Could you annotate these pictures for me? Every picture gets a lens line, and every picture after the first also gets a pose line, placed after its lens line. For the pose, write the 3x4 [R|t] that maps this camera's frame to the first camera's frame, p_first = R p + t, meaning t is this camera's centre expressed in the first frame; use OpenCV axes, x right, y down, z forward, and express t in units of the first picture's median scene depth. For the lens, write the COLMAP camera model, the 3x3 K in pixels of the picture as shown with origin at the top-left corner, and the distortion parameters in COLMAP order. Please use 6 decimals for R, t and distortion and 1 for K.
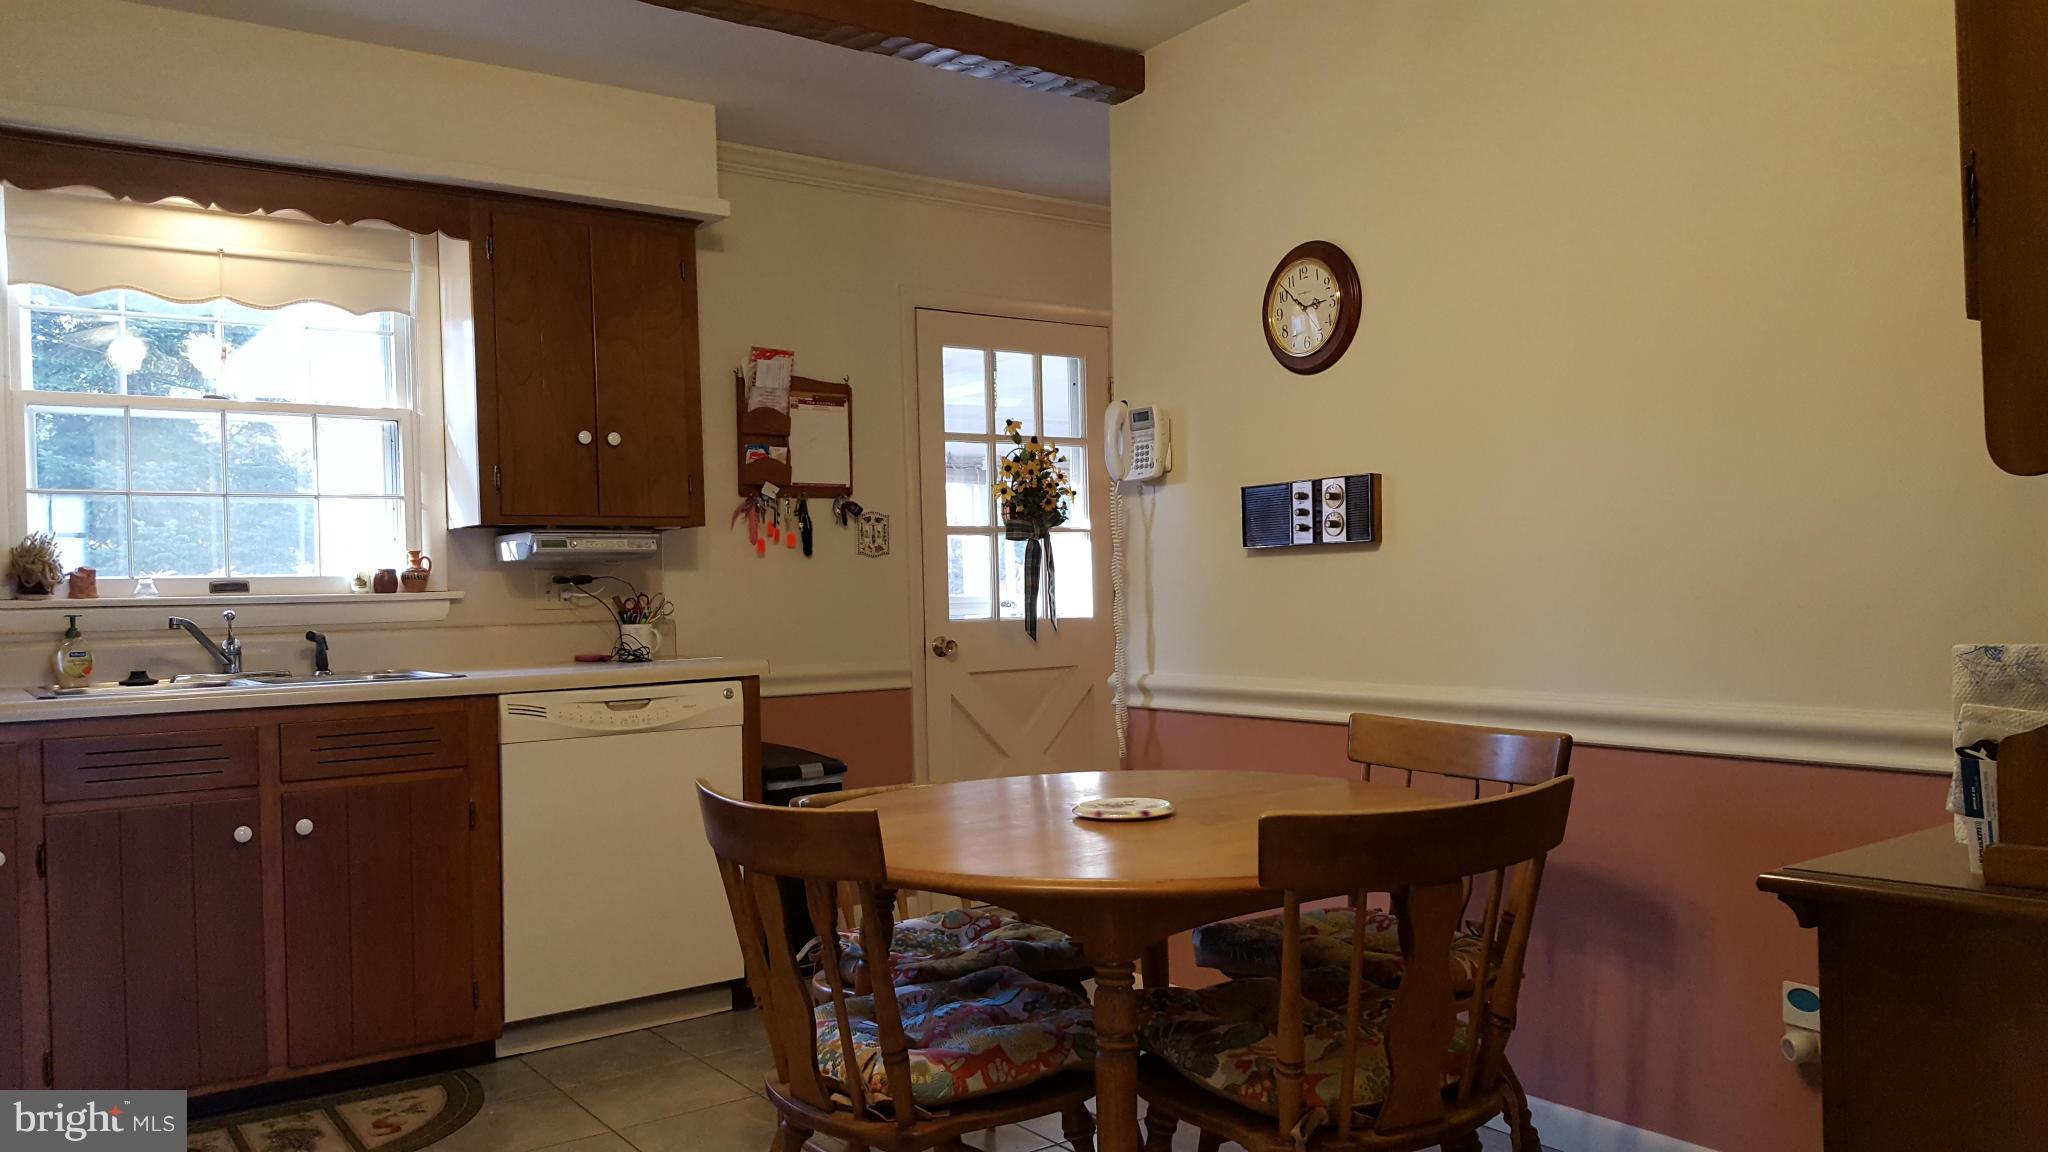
lens RADIAL K [[1501.5, 0, 1024.2], [0, 1501.5, 606.0], [0, 0, 1]] dist [0.125365, -0.229001]
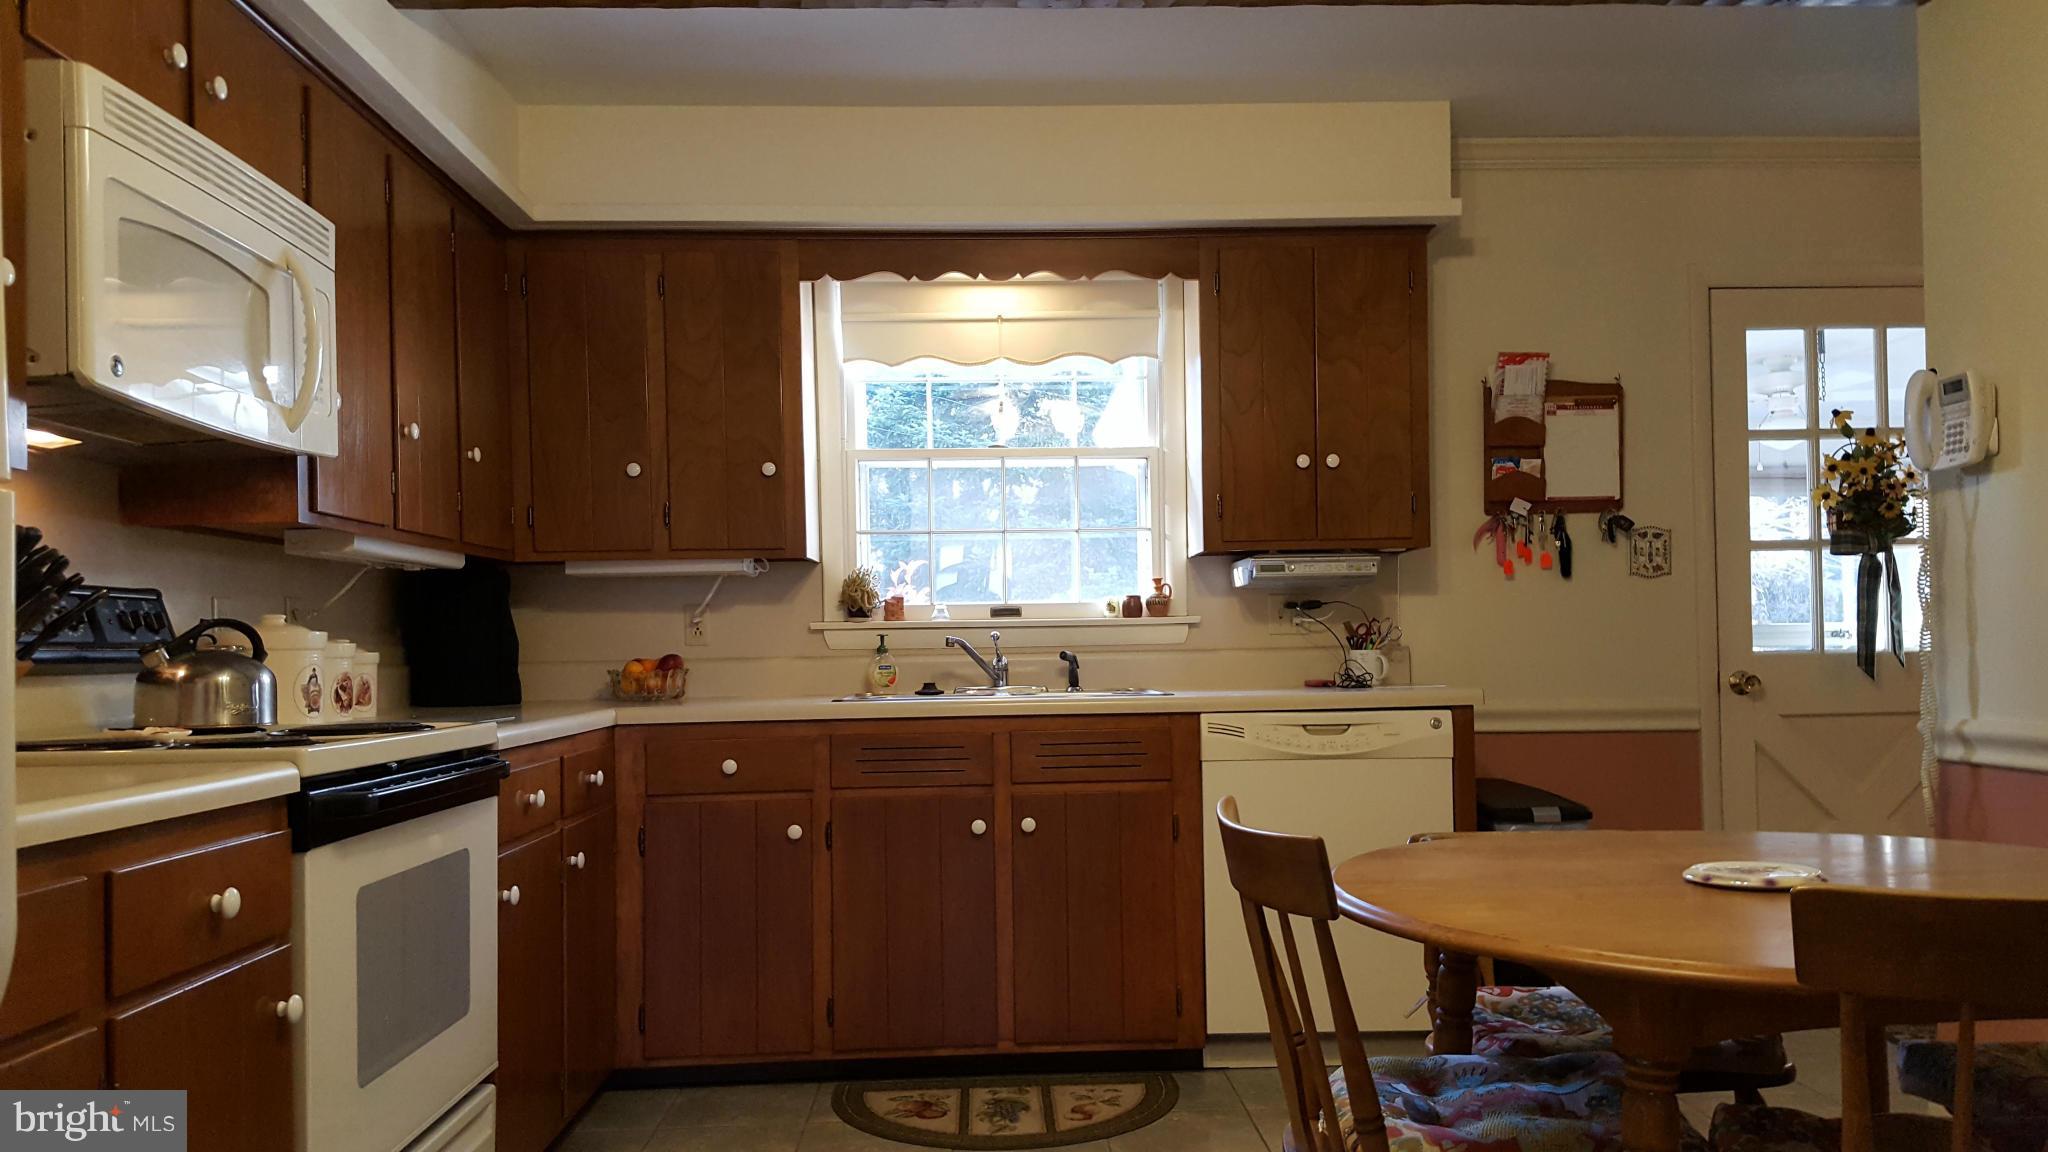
lens RADIAL K [[1498.4, 0, 1022.2], [0, 1498.4, 629.6], [0, 0, 1]] dist [0.126659, -0.235956]
pose [[0.827228, 0.002080, -0.561862, 0.111272], [-0.008683, 0.999921, -0.009083, 0.010127], [0.561799, 0.012393, 0.827181, 0.074948]]
